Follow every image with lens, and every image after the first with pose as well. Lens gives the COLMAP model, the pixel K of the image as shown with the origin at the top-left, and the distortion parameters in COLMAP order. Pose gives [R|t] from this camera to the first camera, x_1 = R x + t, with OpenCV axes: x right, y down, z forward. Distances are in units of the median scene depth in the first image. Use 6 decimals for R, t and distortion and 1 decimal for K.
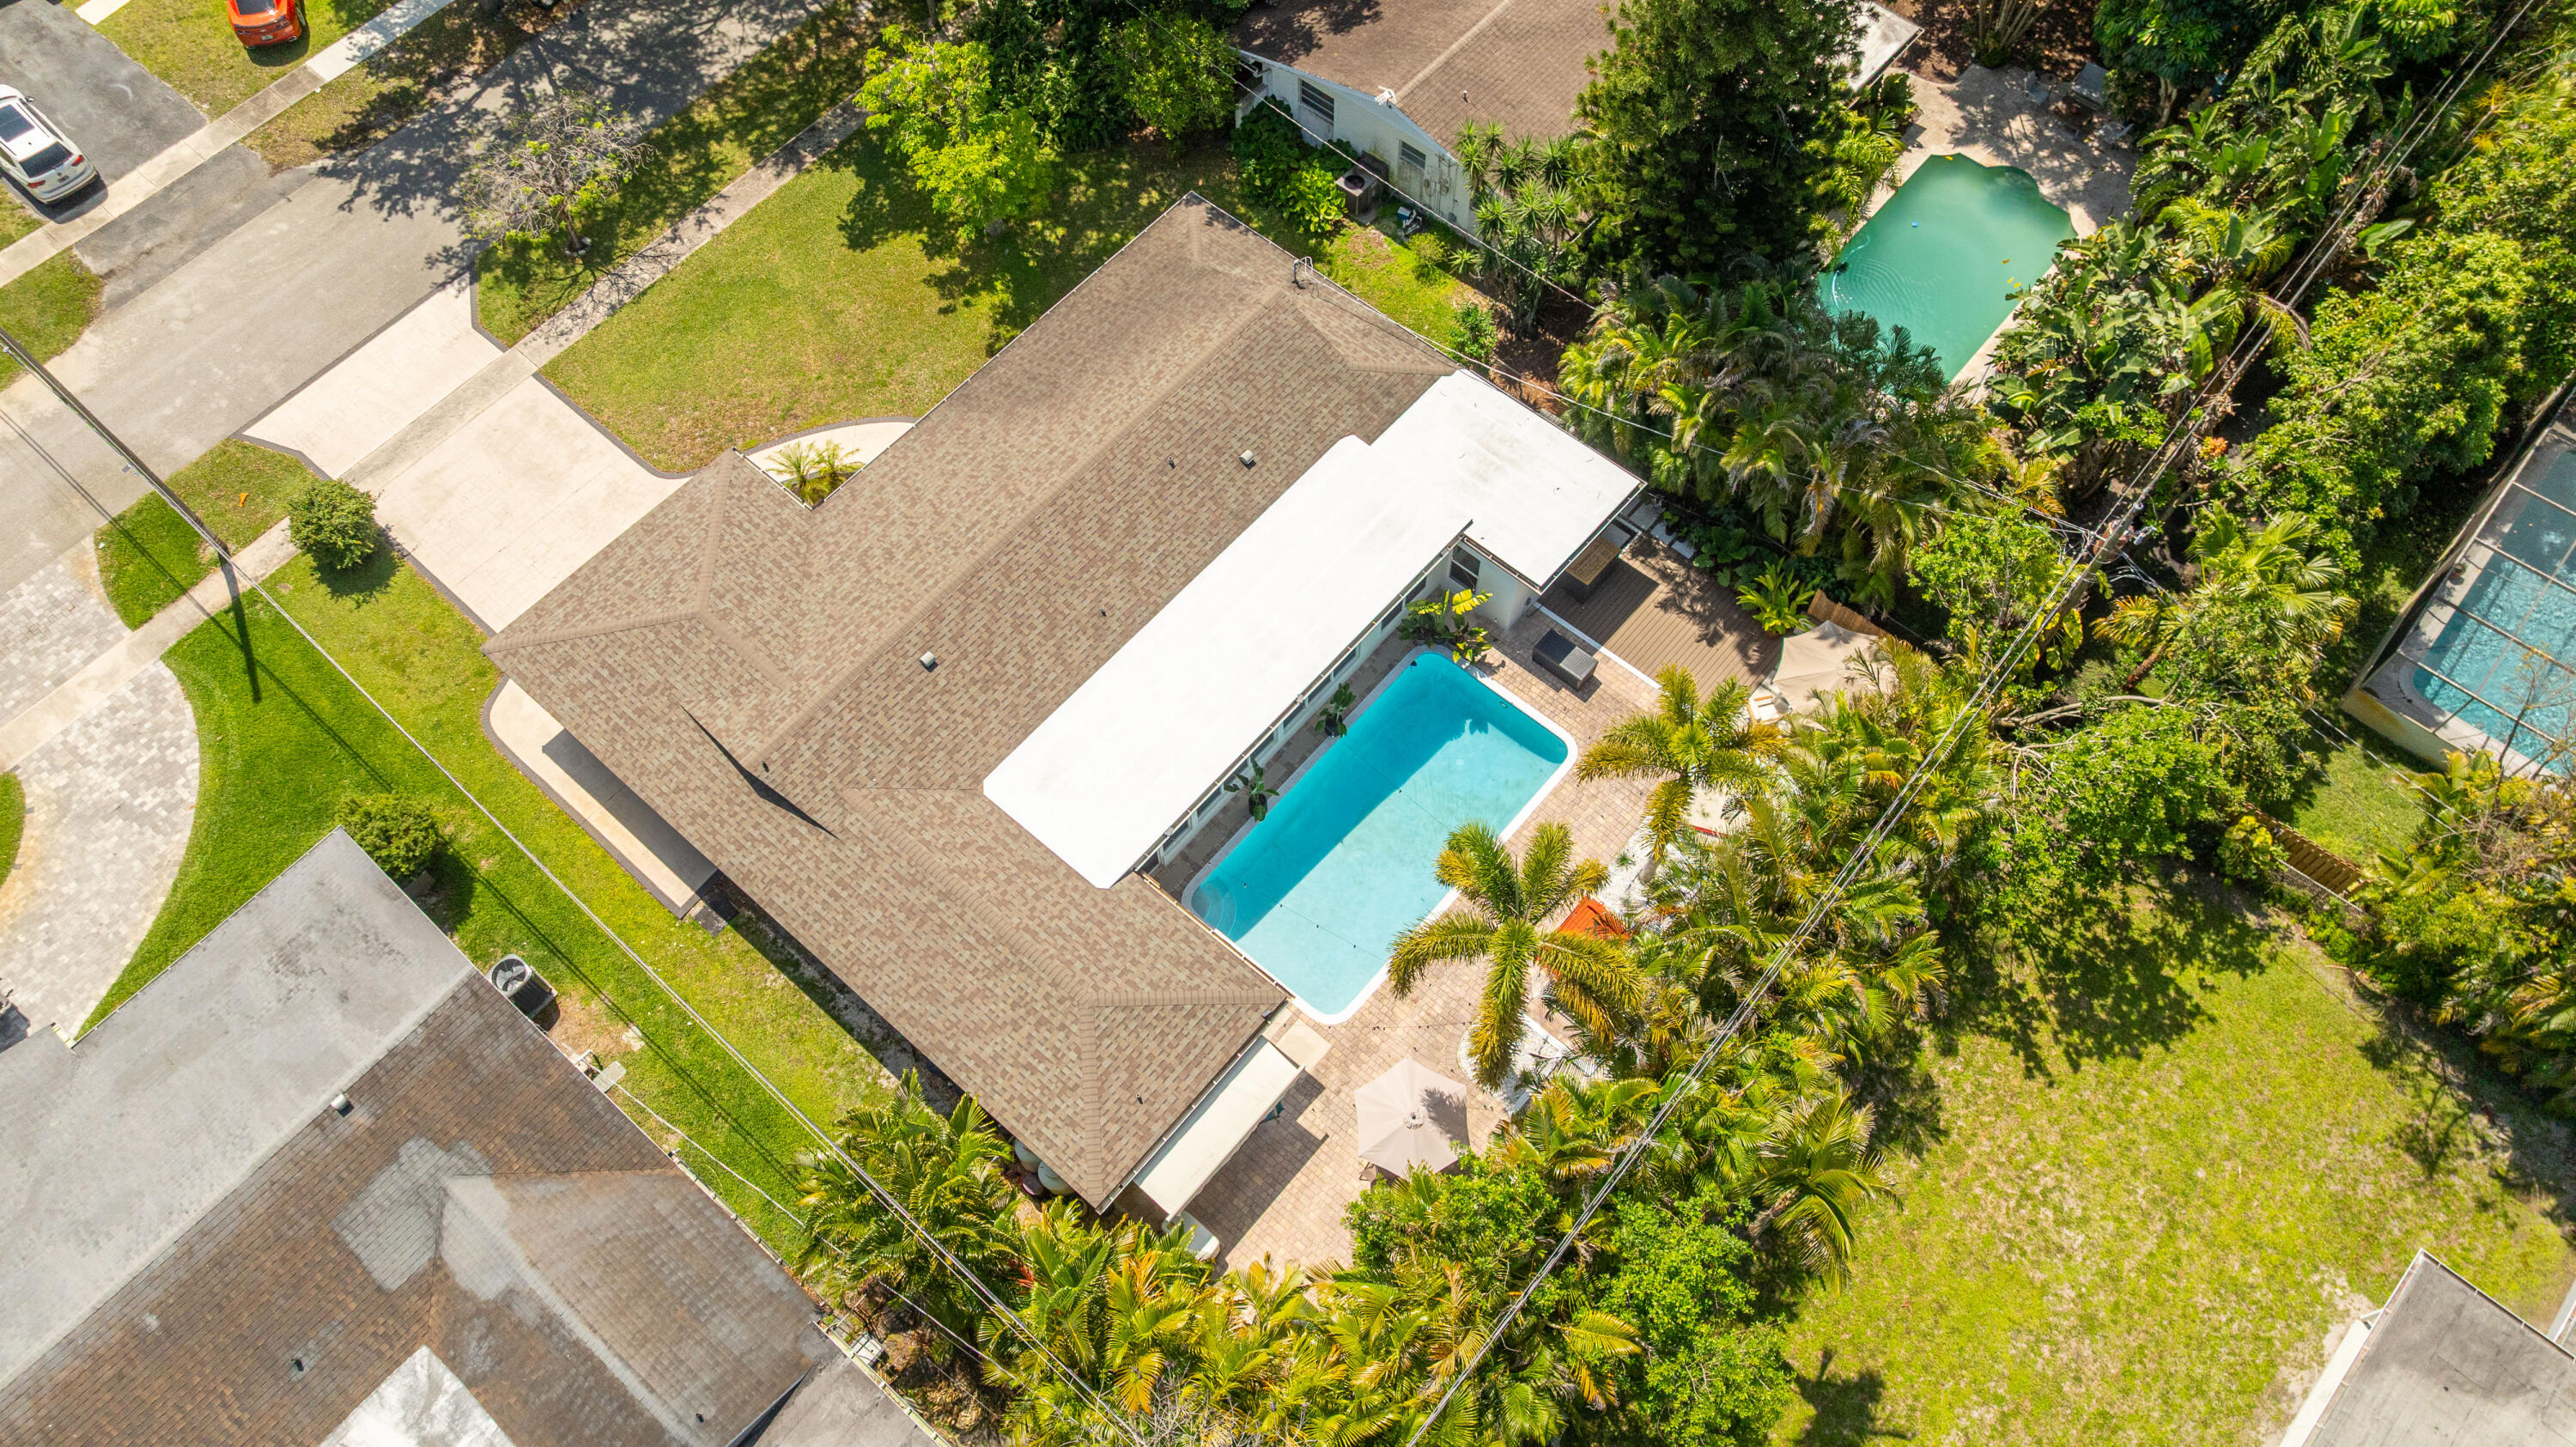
lens RADIAL K [[1803.4, 0, 1284.6], [0, 1803.4, 713.0], [0, 0, 1]] dist [-0.024751, 0.023661]
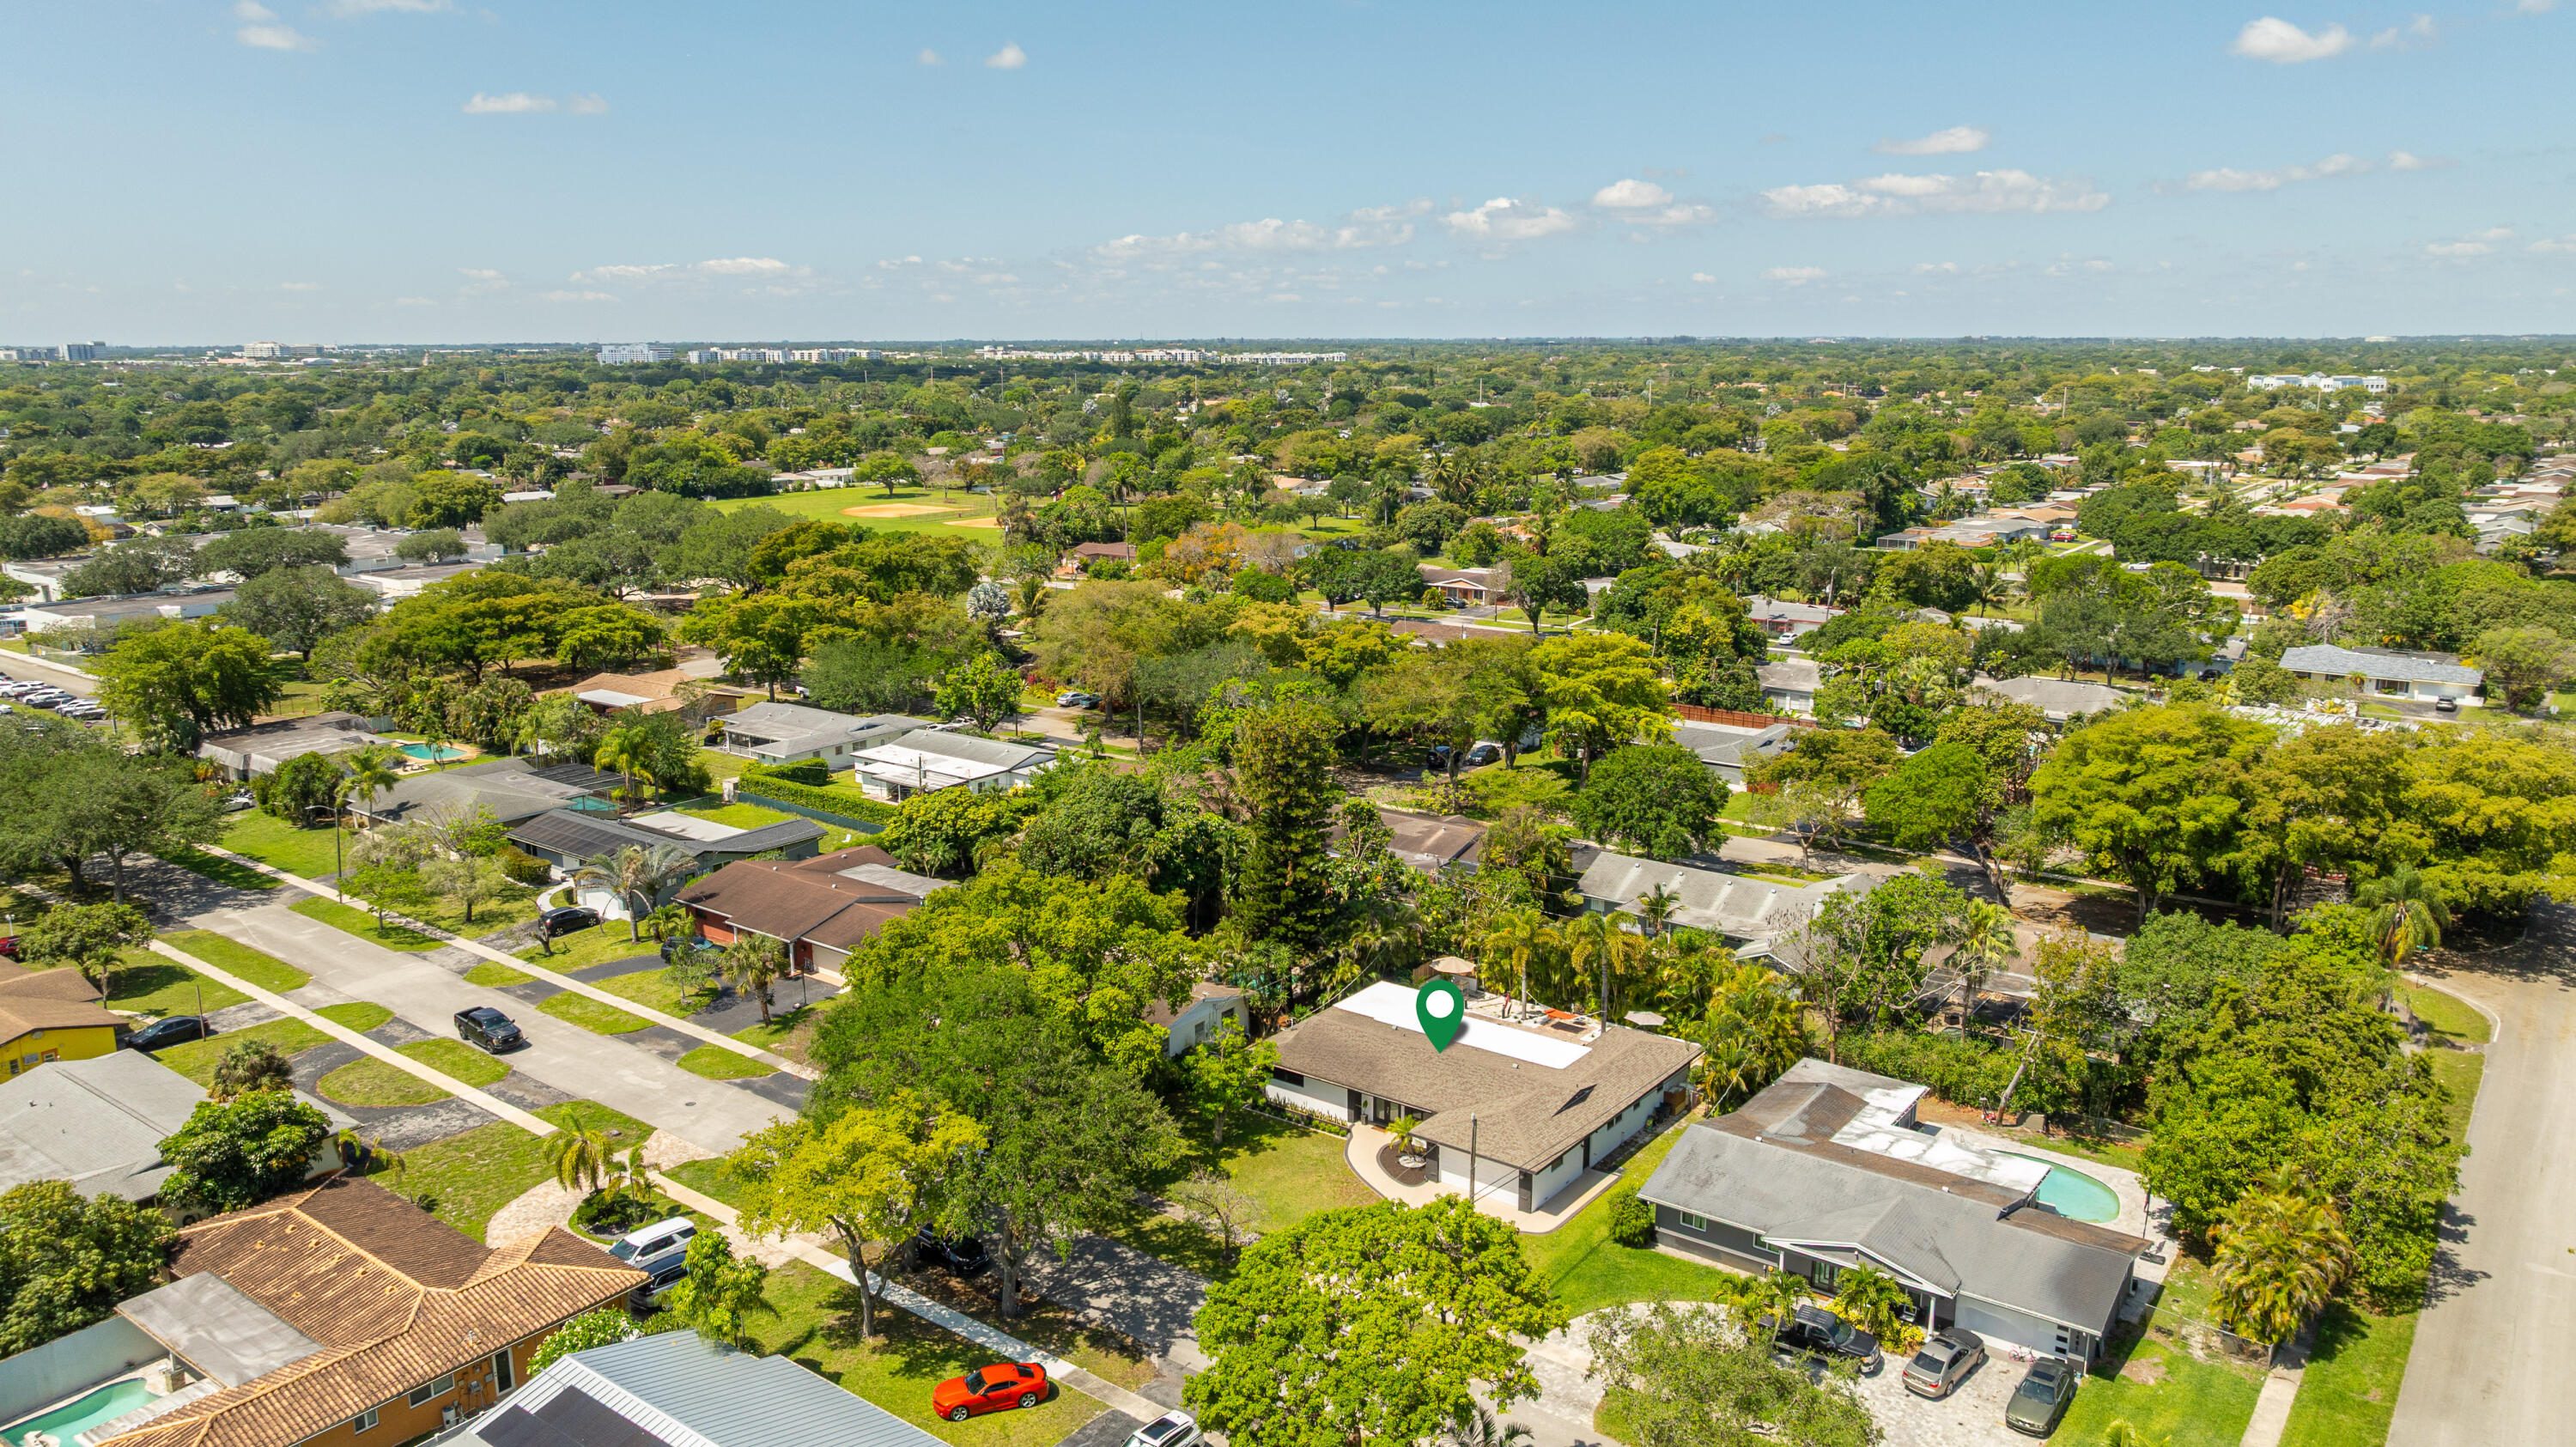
lens RADIAL K [[1803.4, 0, 1292.0], [0, 1803.4, 728.2], [0, 0, 1]] dist [-0.024751, 0.023661]
pose [[-0.063846, -0.204092, 0.976868, -2.188925], [0.879205, 0.451609, 0.151815, -0.775465], [-0.472146, 0.868560, 0.150605, 0.331013]]
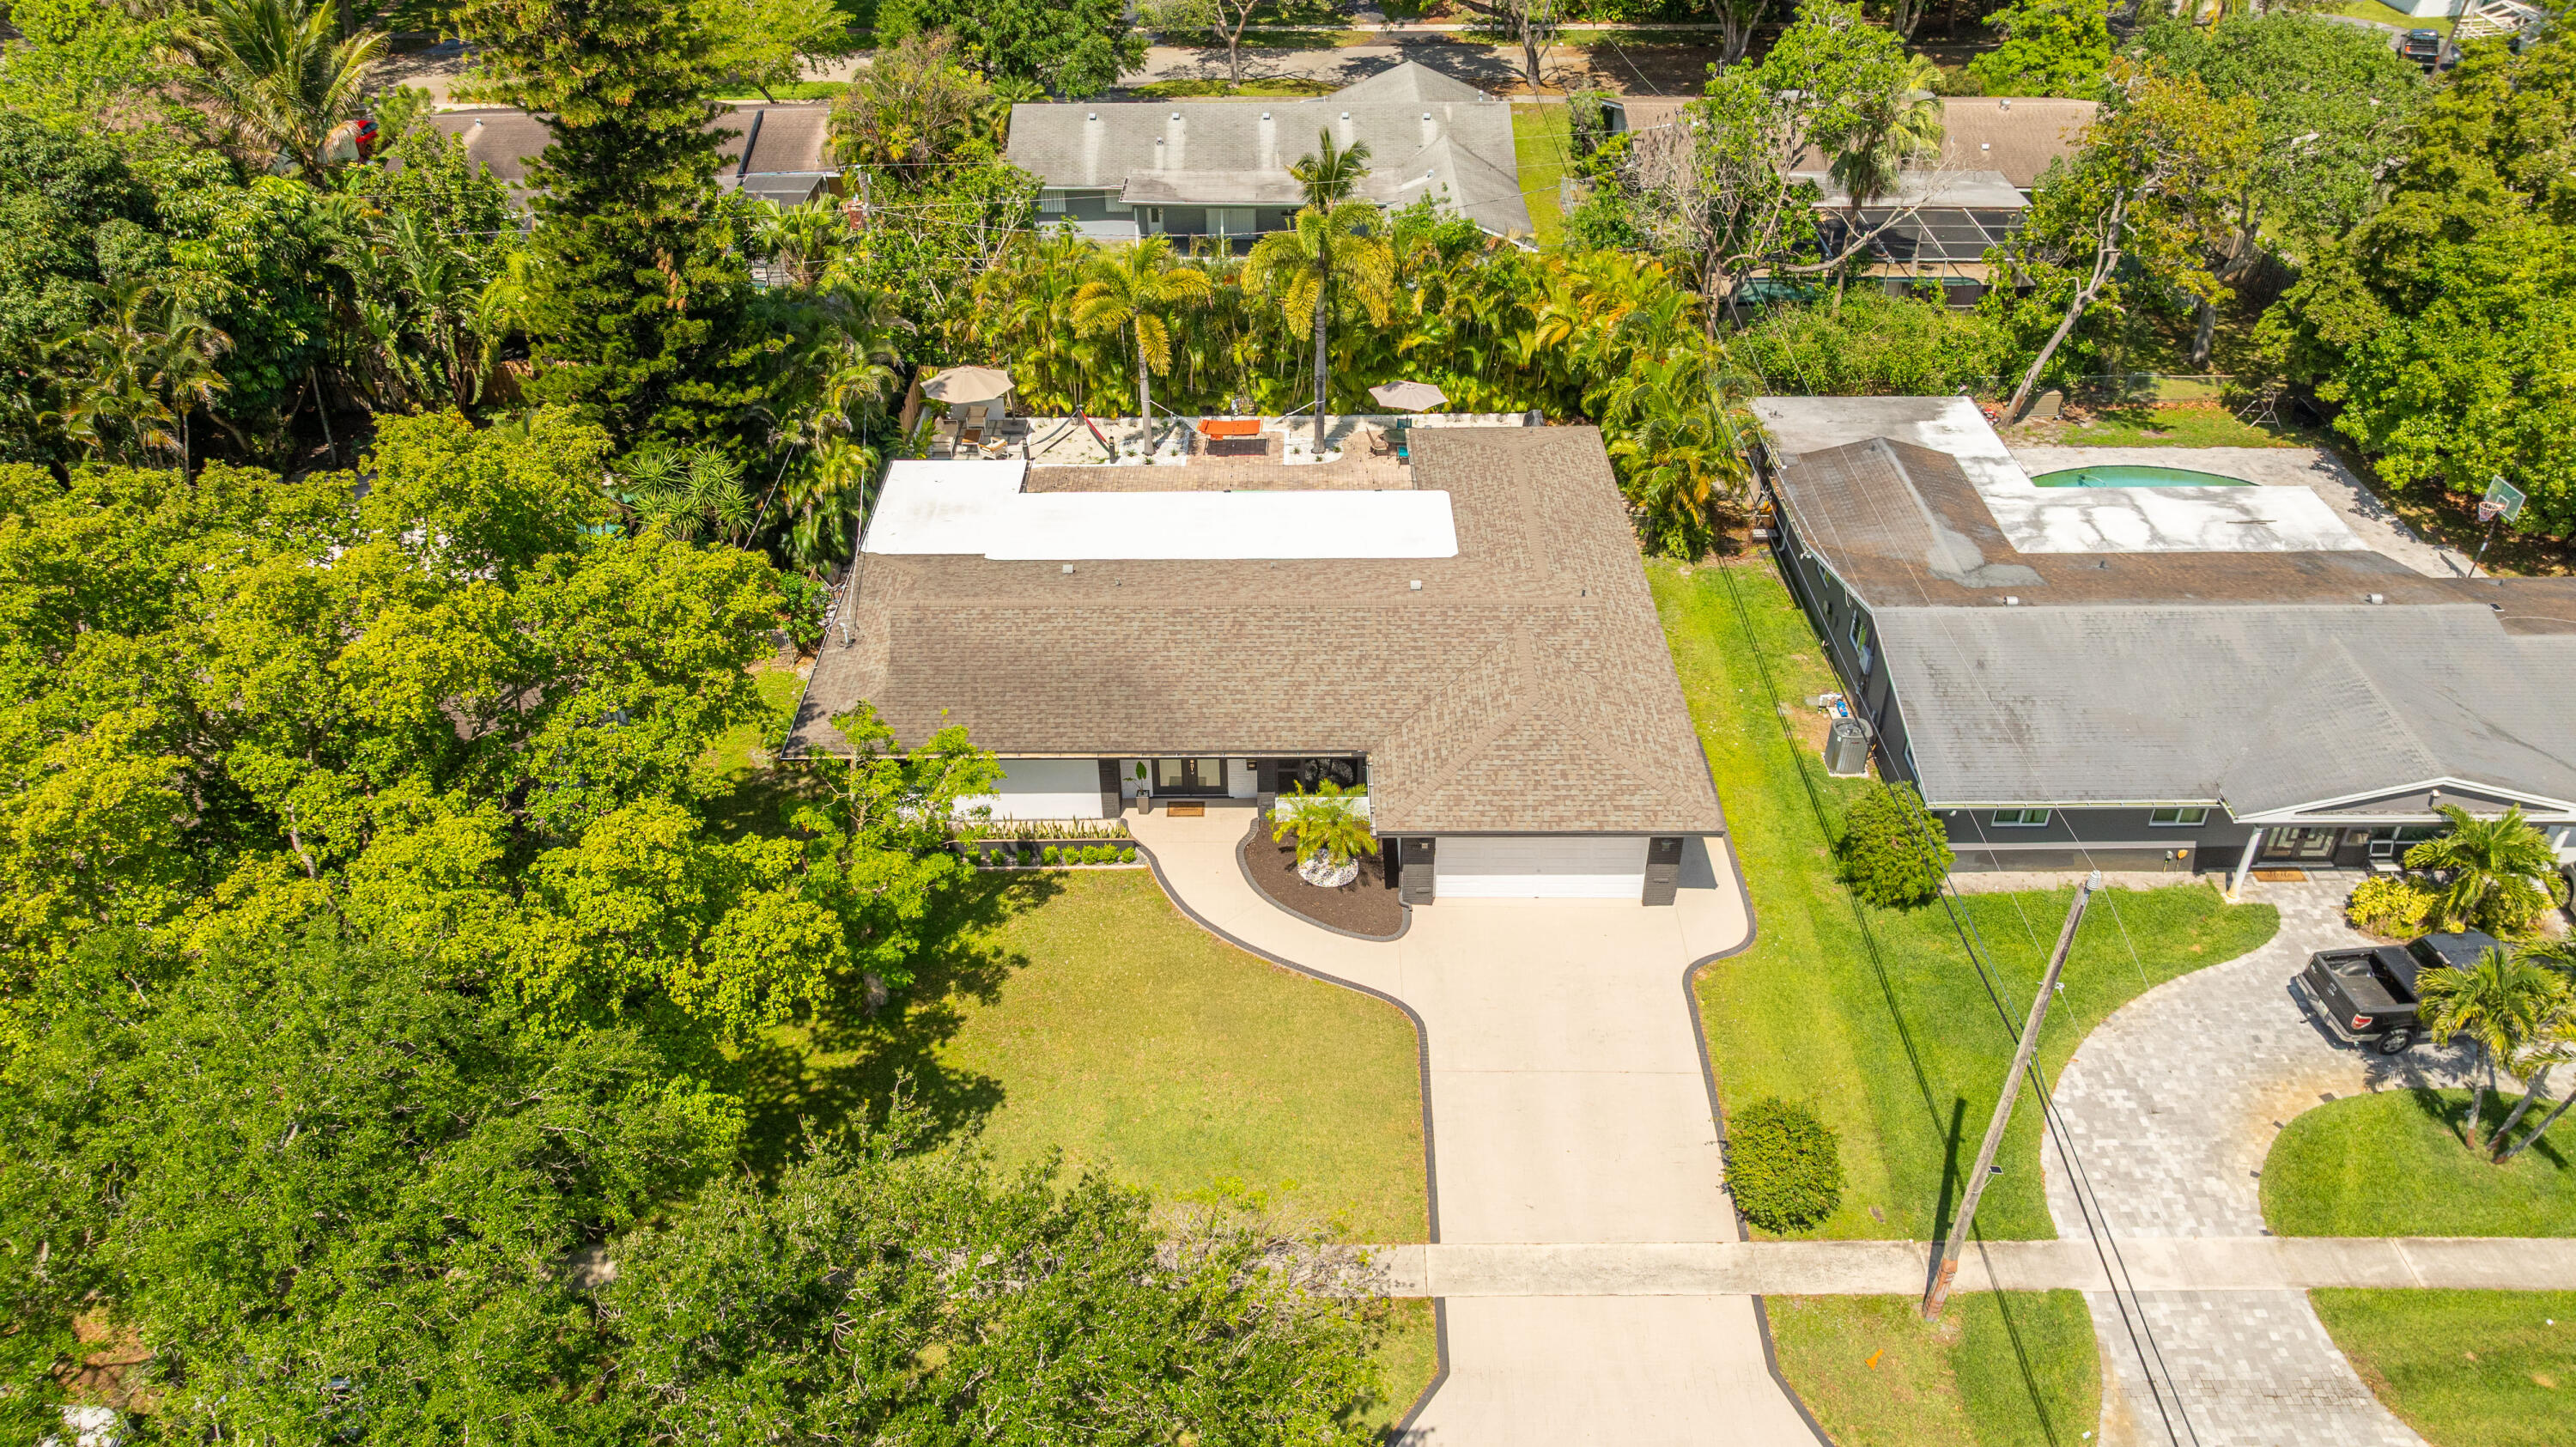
lens RADIAL K [[1803.4, 0, 1279.1], [0, 1803.4, 732.2], [0, 0, 1]] dist [-0.024751, 0.023661]
pose [[-0.650736, -0.434735, 0.622534, -0.786464], [0.673087, 0.049183, 0.737926, -0.814241], [-0.351420, 0.899214, 0.260610, 0.720927]]
